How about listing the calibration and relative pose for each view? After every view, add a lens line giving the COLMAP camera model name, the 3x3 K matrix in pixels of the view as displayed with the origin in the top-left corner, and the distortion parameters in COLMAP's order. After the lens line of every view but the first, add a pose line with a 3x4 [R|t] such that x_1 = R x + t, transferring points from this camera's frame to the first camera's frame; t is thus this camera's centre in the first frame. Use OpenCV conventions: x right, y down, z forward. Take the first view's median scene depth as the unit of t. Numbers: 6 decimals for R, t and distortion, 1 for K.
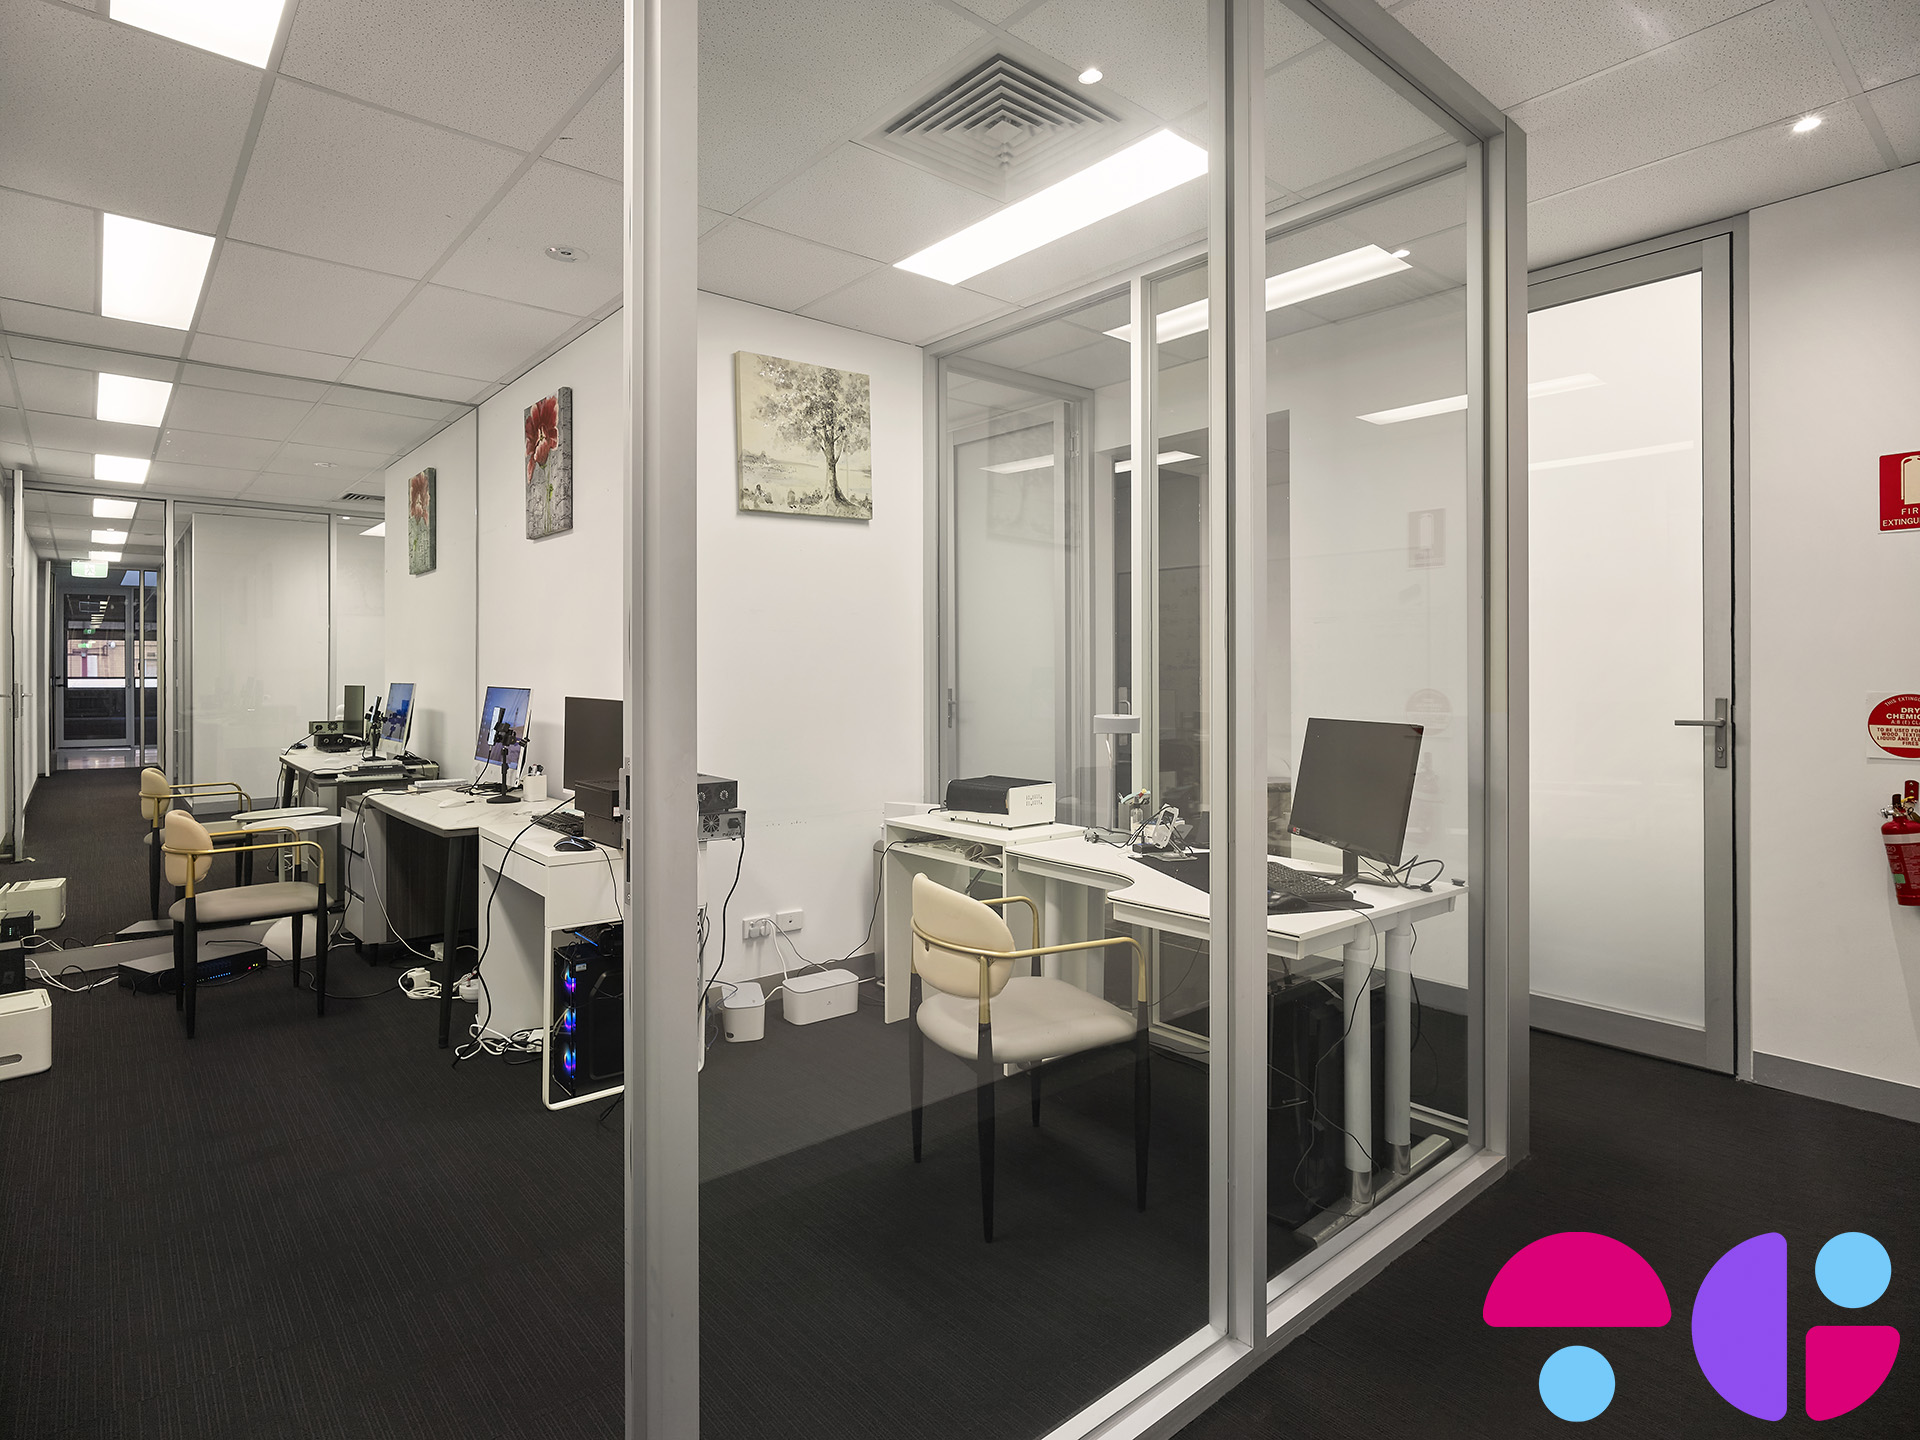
lens RADIAL K [[1023.5, 0, 957.8], [0, 1023.5, 636.8], [0, 0, 1]] dist [-0.029406, 0.013560]
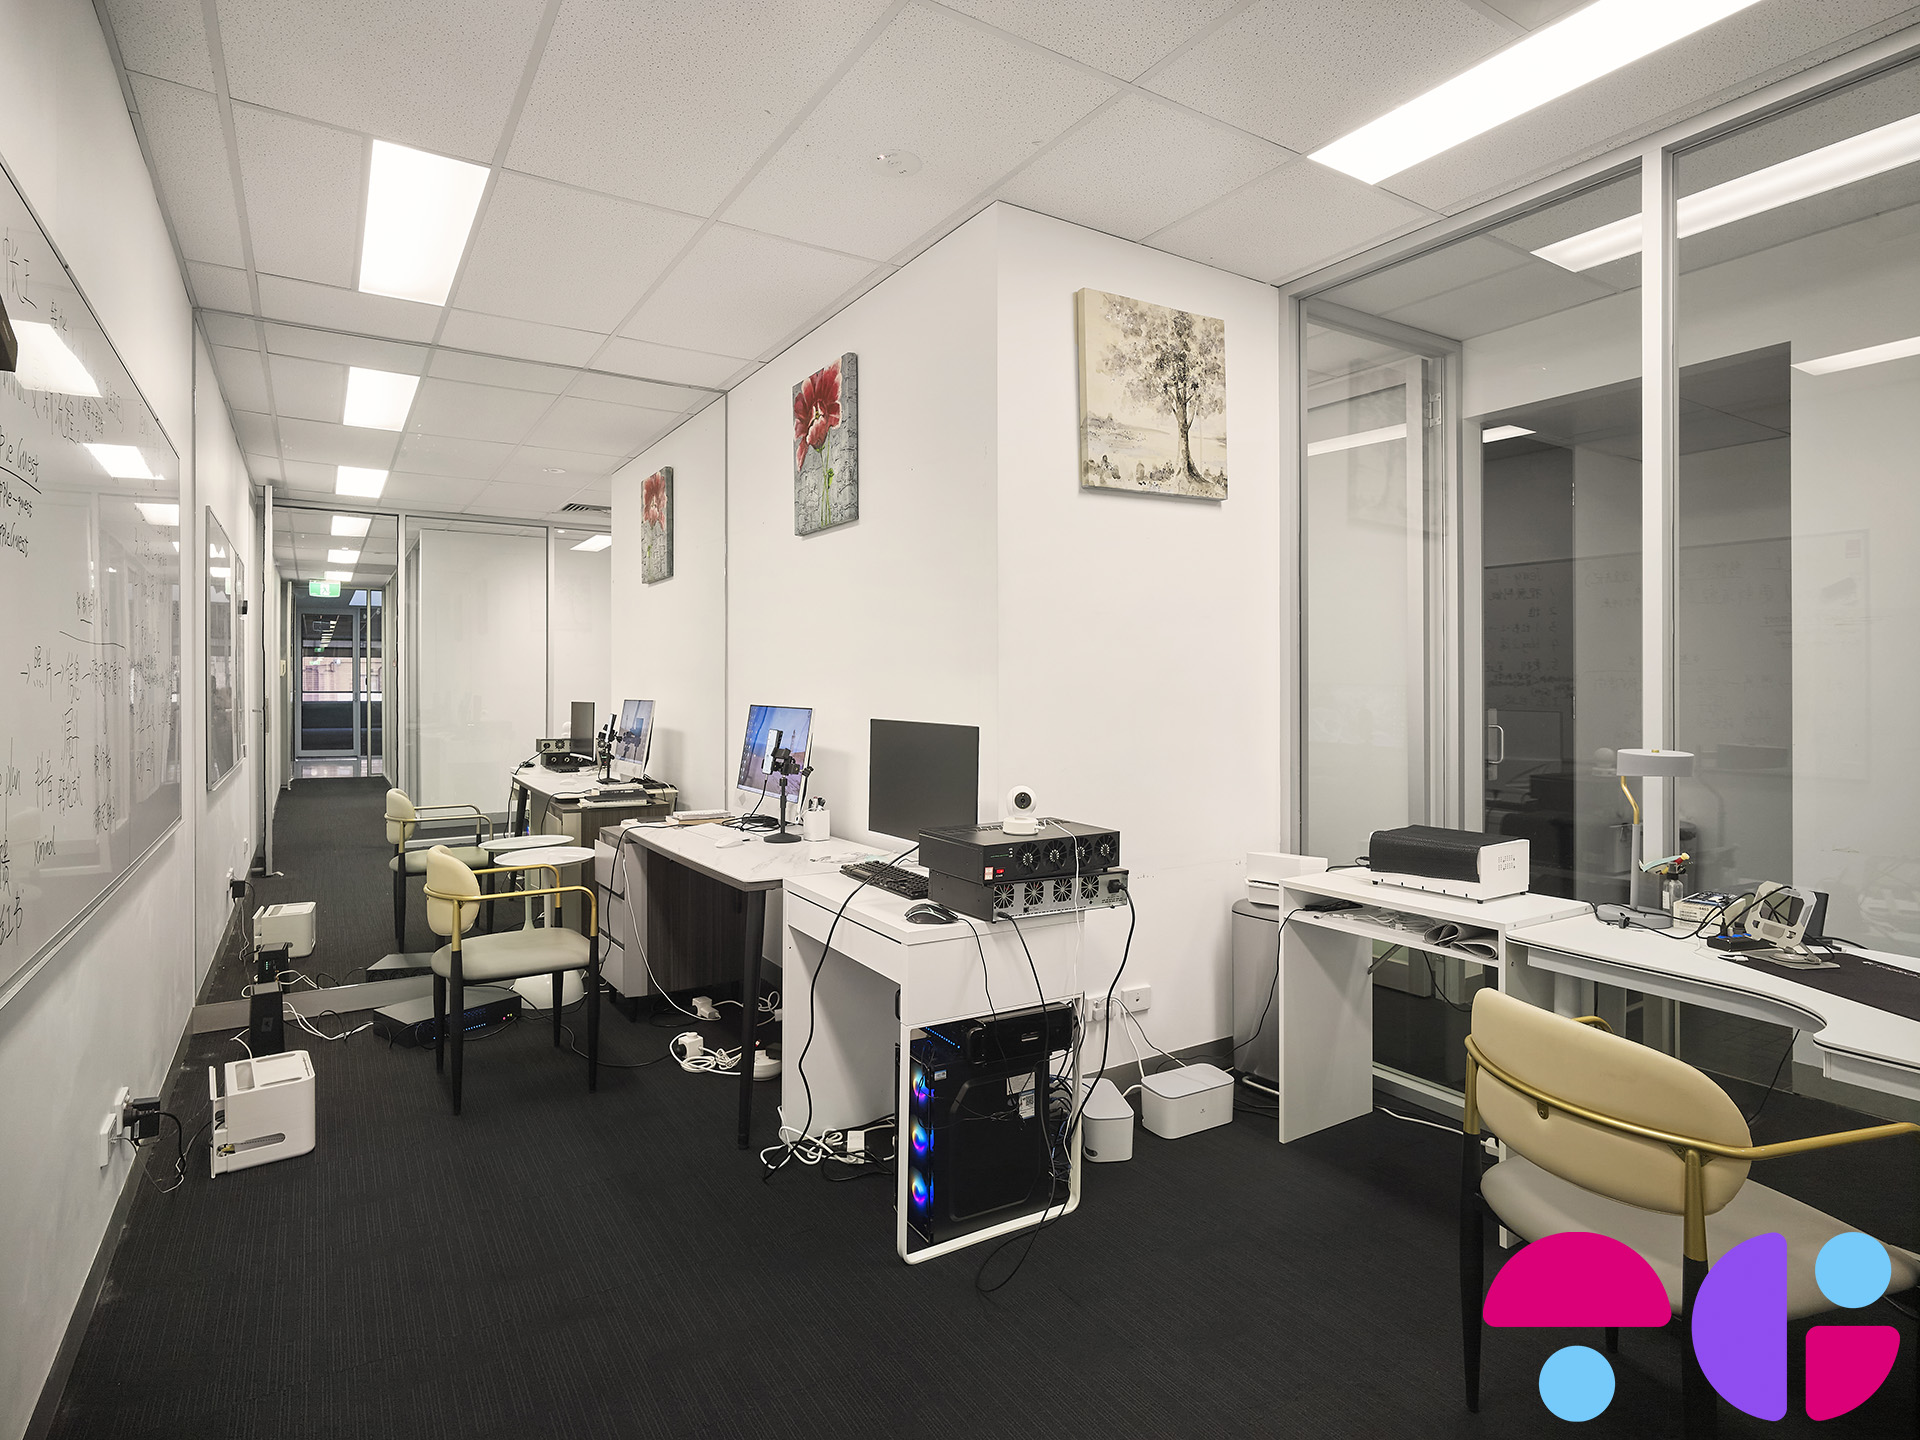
lens RADIAL K [[1020.0, 0, 948.8], [0, 1020.0, 649.5], [0, 0, 1]] dist [-0.032844, 0.019100]
pose [[0.988480, -0.003253, -0.151315, -0.179113], [0.002740, 0.999990, -0.003598, 0.005325], [0.151325, 0.003142, 0.988479, 0.177107]]
